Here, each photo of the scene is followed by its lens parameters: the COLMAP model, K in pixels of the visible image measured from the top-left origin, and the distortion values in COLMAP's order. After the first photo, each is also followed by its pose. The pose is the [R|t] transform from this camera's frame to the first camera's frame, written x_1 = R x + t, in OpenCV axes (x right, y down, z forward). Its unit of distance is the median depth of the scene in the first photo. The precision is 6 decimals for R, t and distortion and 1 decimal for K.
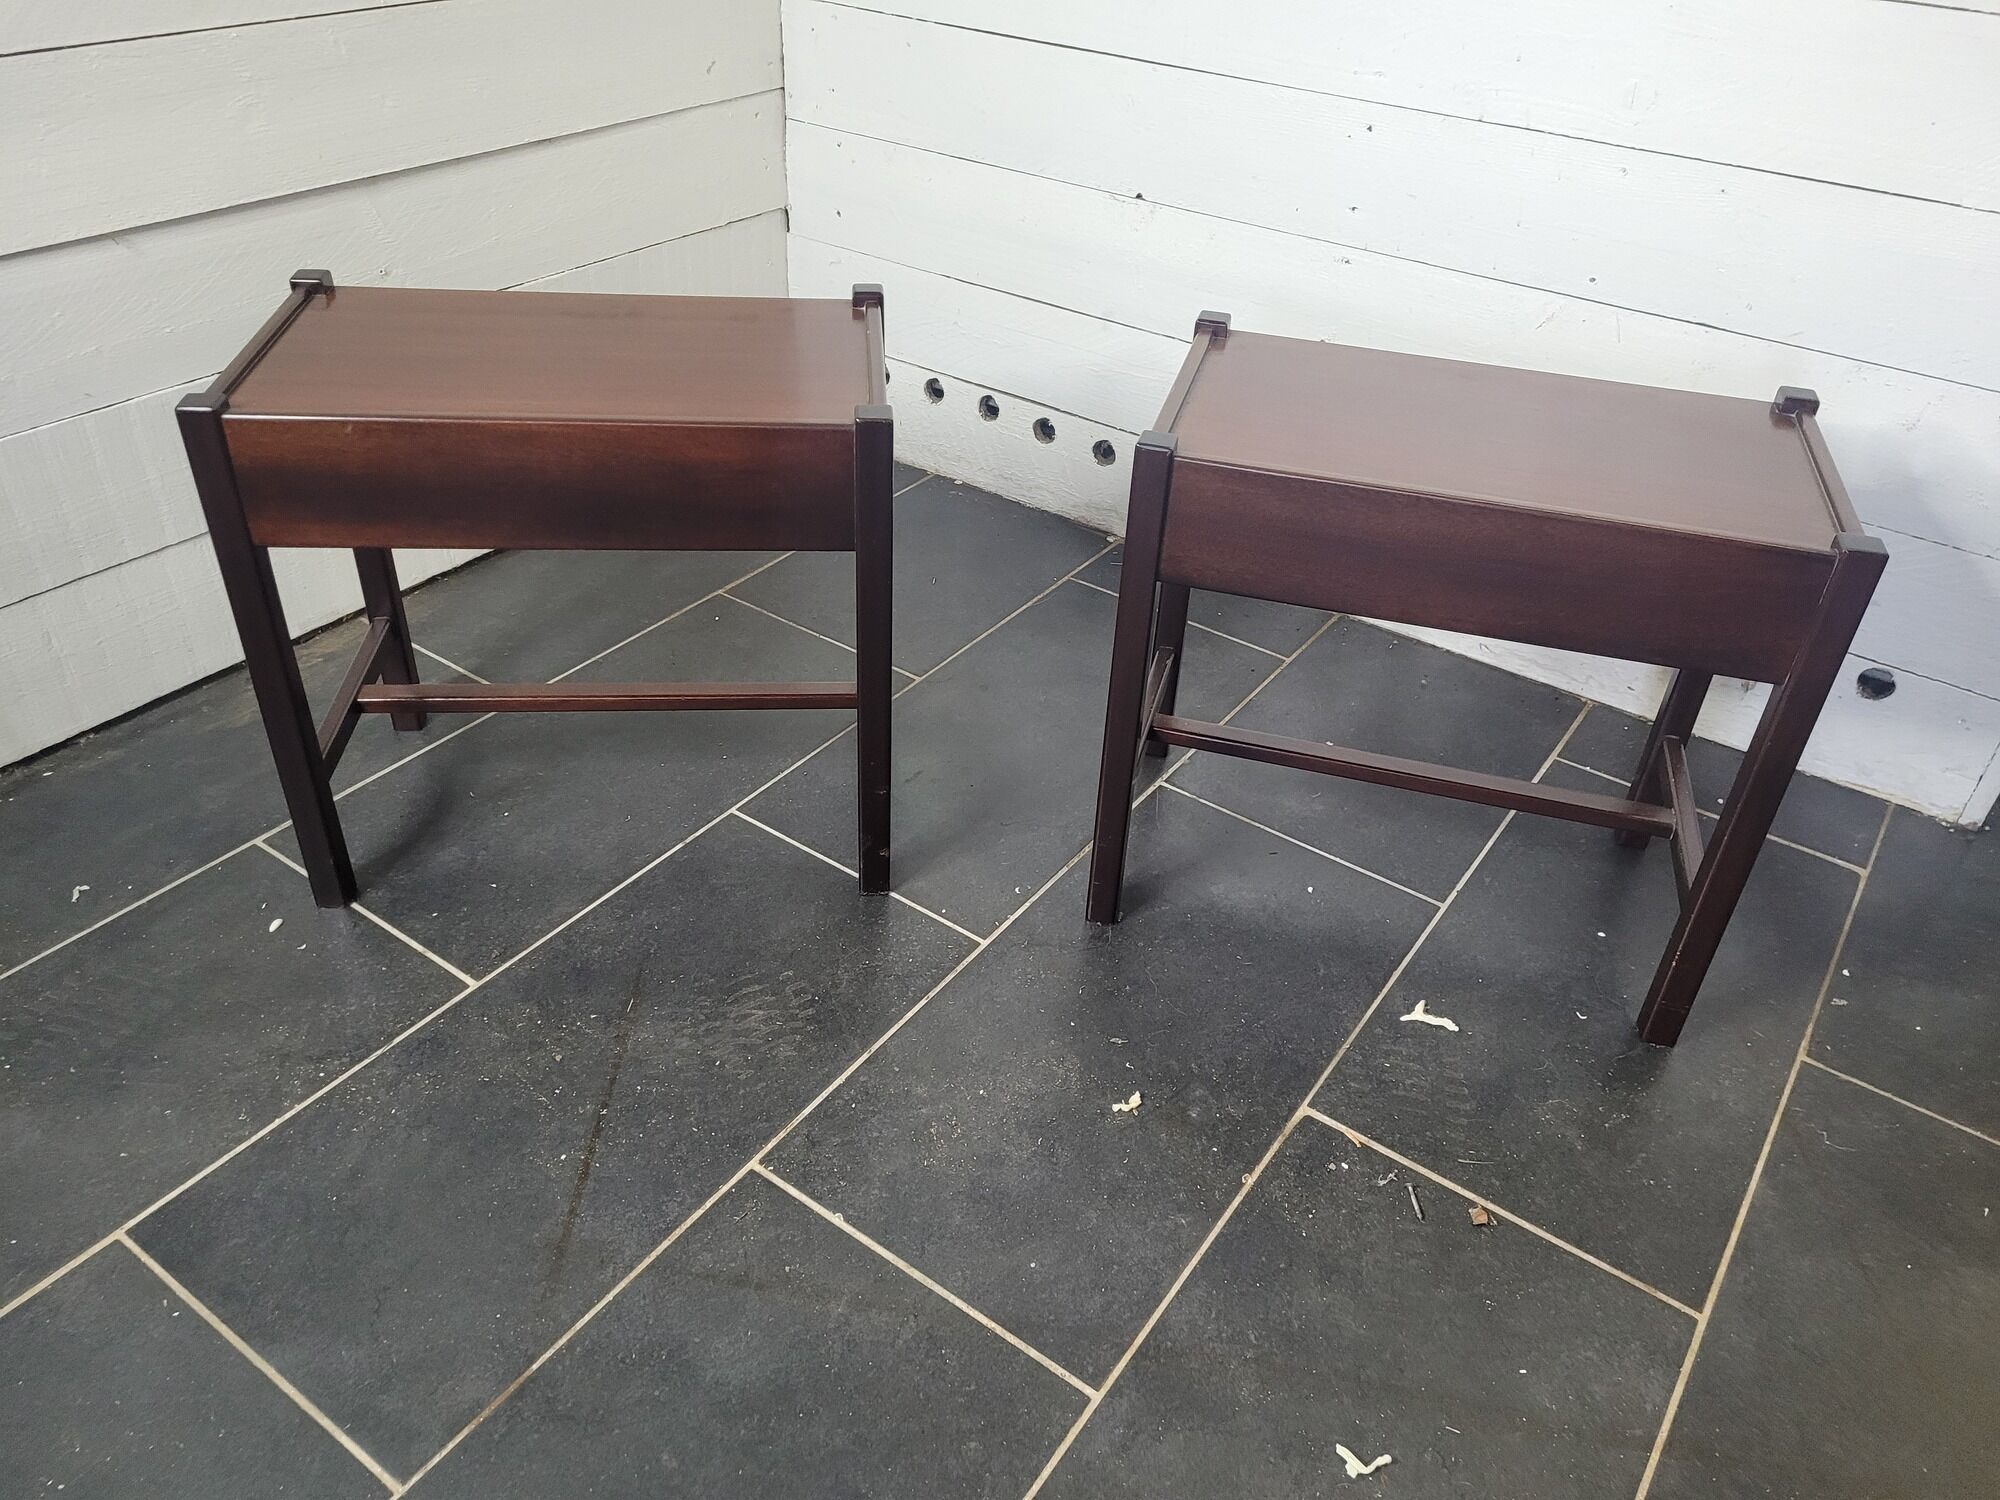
lens RADIAL K [[1500.7, 0, 981.0], [0, 1500.7, 744.5], [0, 0, 1]] dist [0.057681, -0.053846]
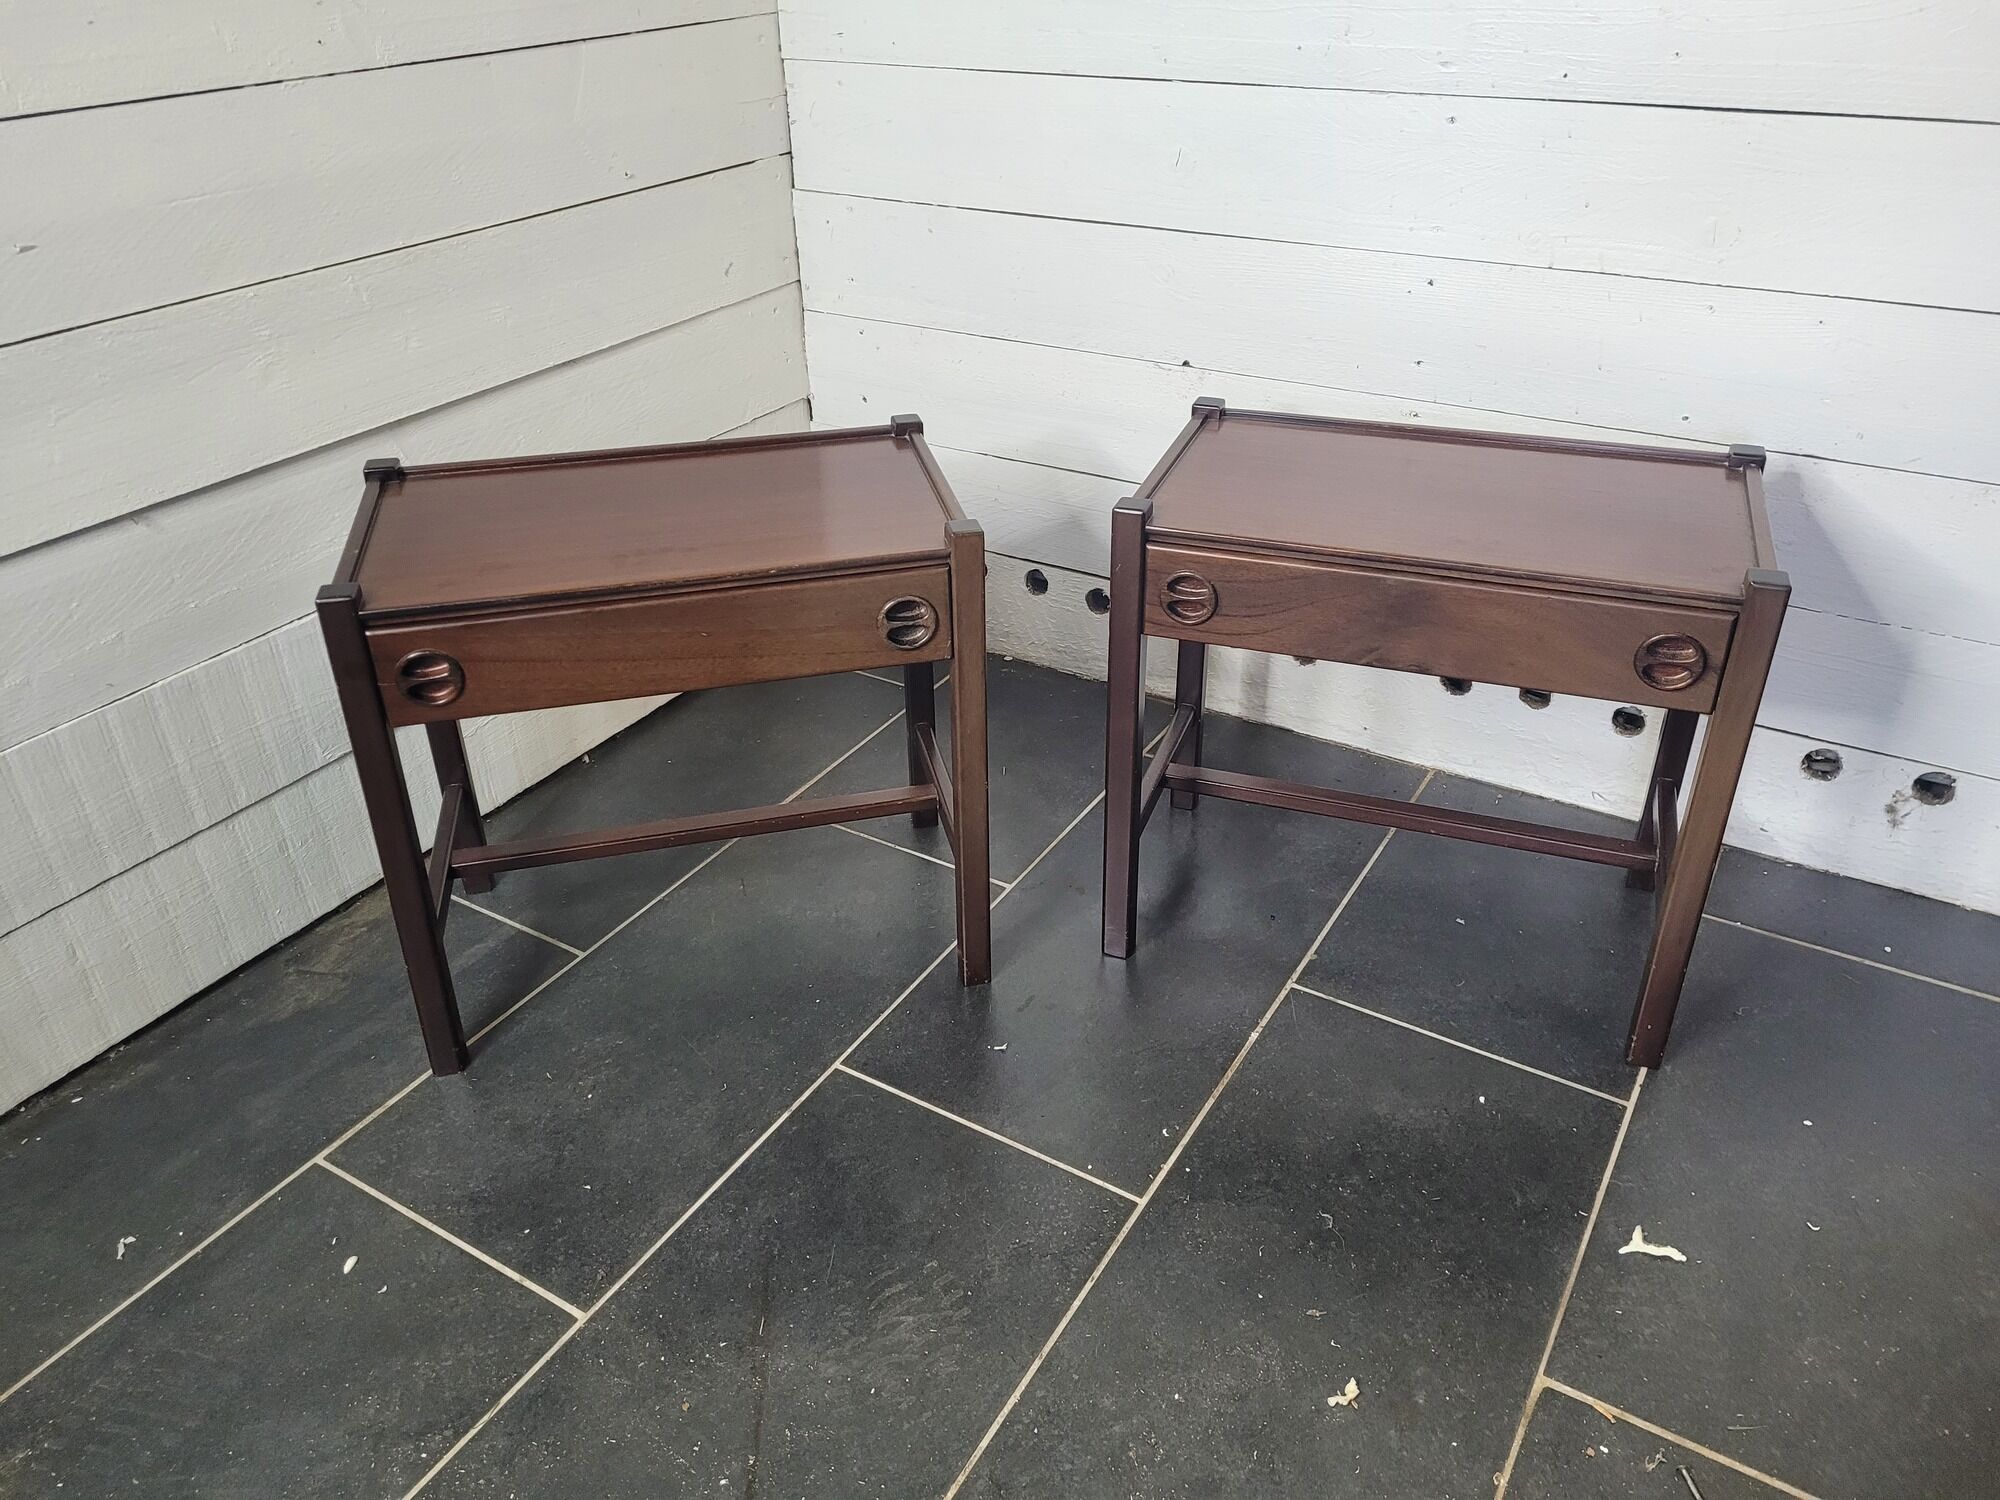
lens RADIAL K [[1500.7, 0, 994.5], [0, 1500.7, 723.3], [0, 0, 1]] dist [0.057681, -0.053846]
pose [[0.995573, -0.089938, 0.027316, -0.087828], [0.091935, 0.992236, -0.083755, -0.088110], [-0.019571, 0.085895, 0.996112, 0.082395]]
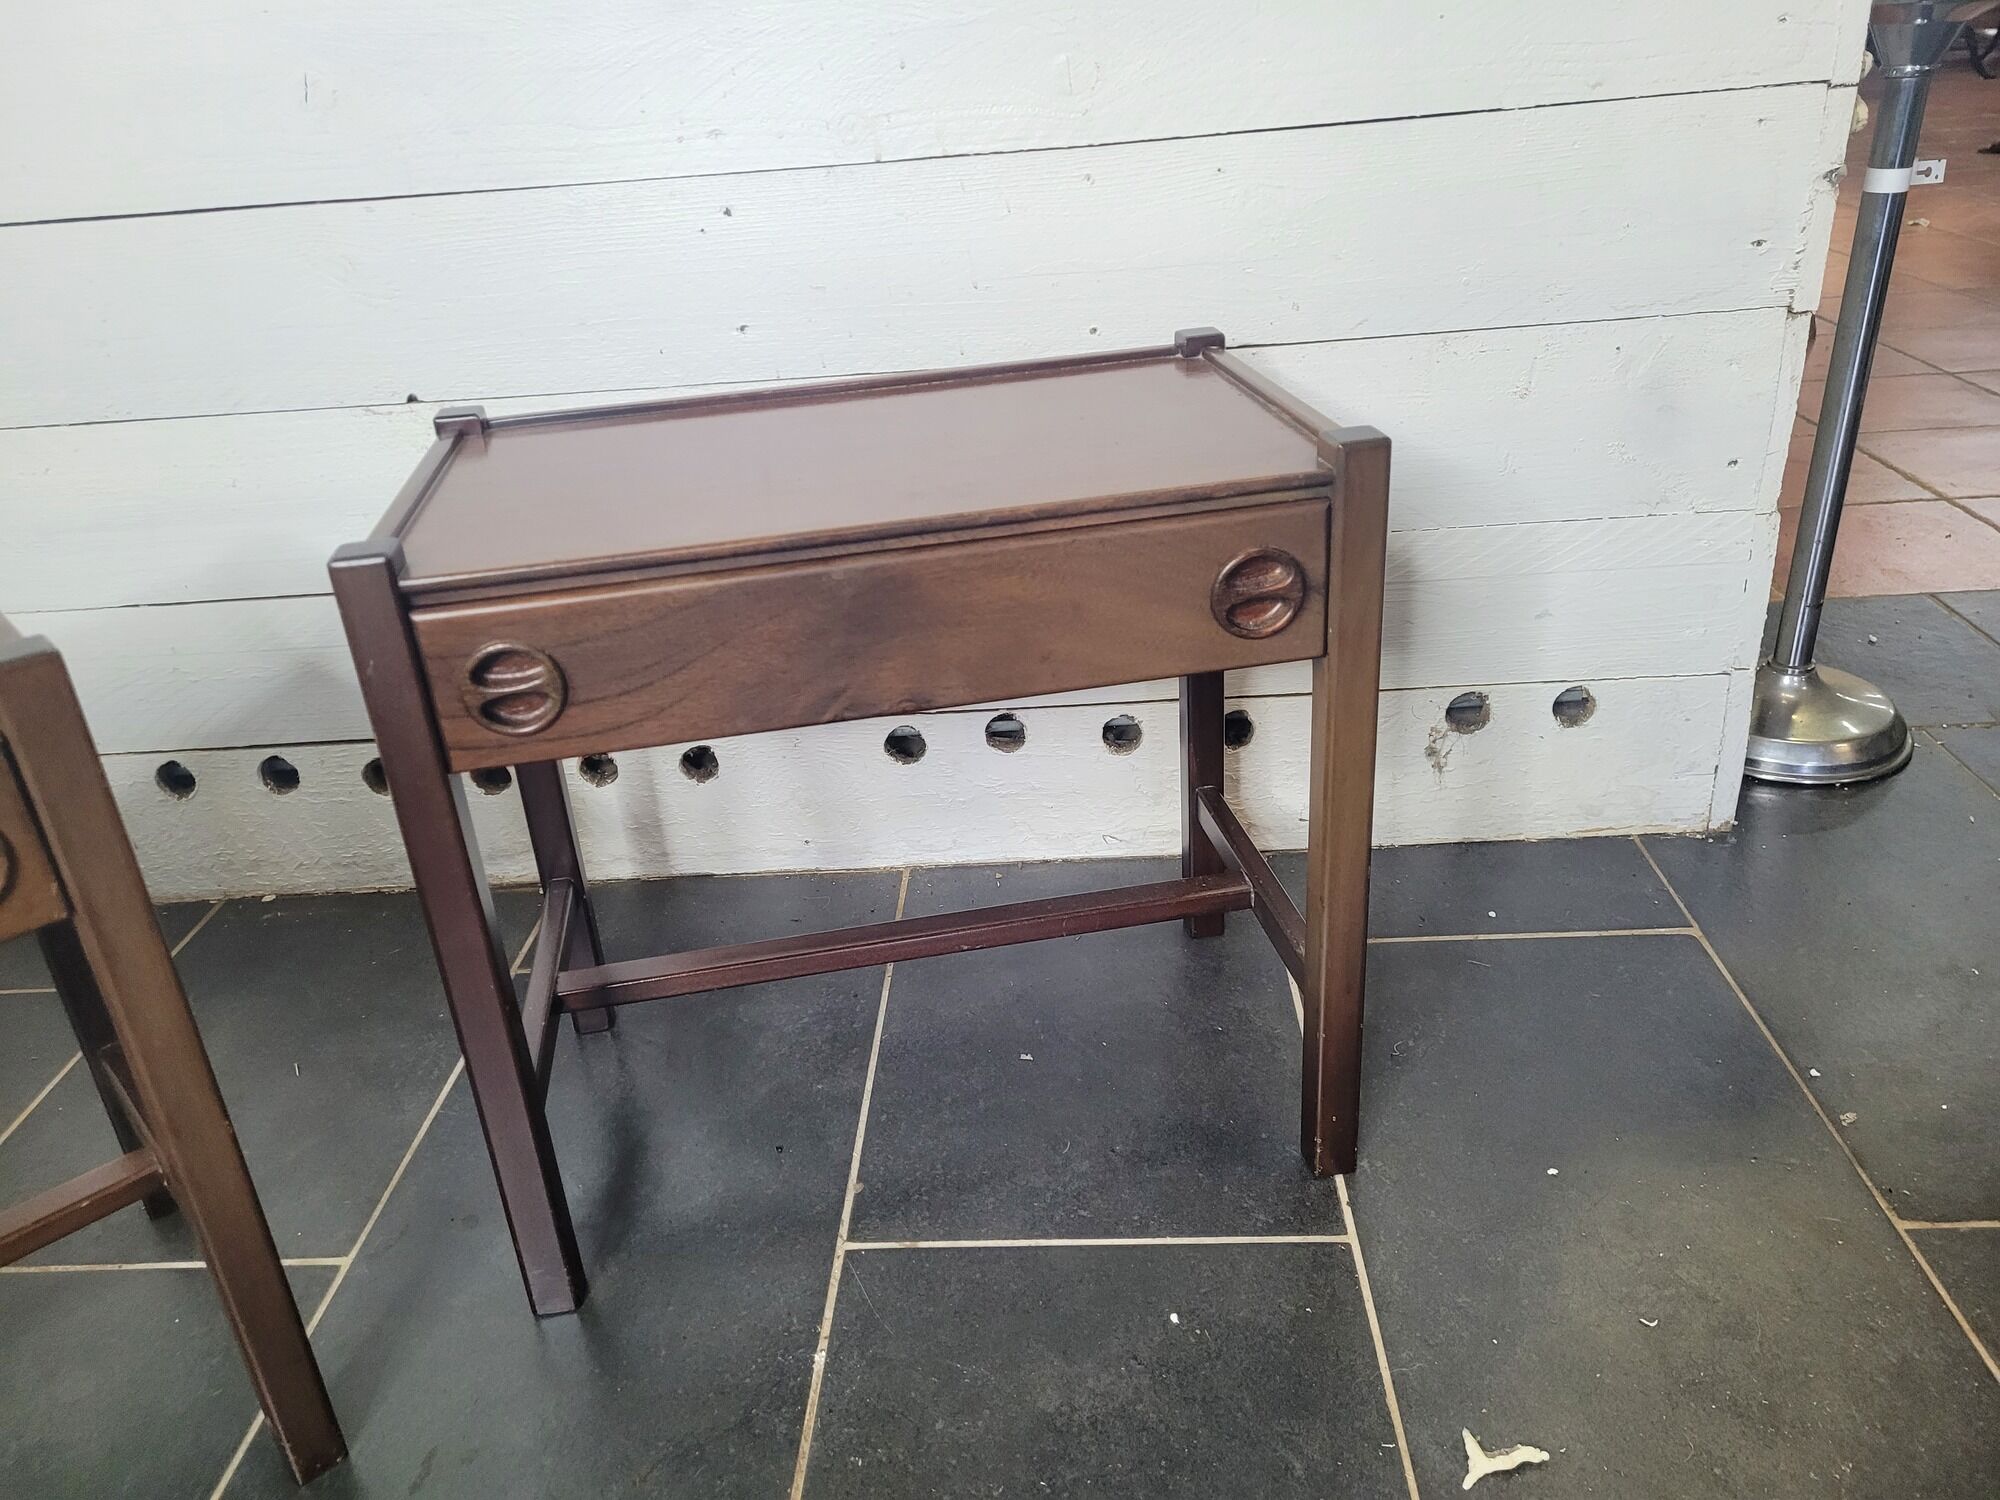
lens RADIAL K [[1500.7, 0, 974.2], [0, 1500.7, 740.6], [0, 0, 1]] dist [0.057681, -0.053846]
pose [[0.836580, -0.334708, 0.433711, -0.034841], [0.402483, 0.912586, -0.072073, -0.111696], [-0.371675, 0.234856, 0.898165, 0.482054]]
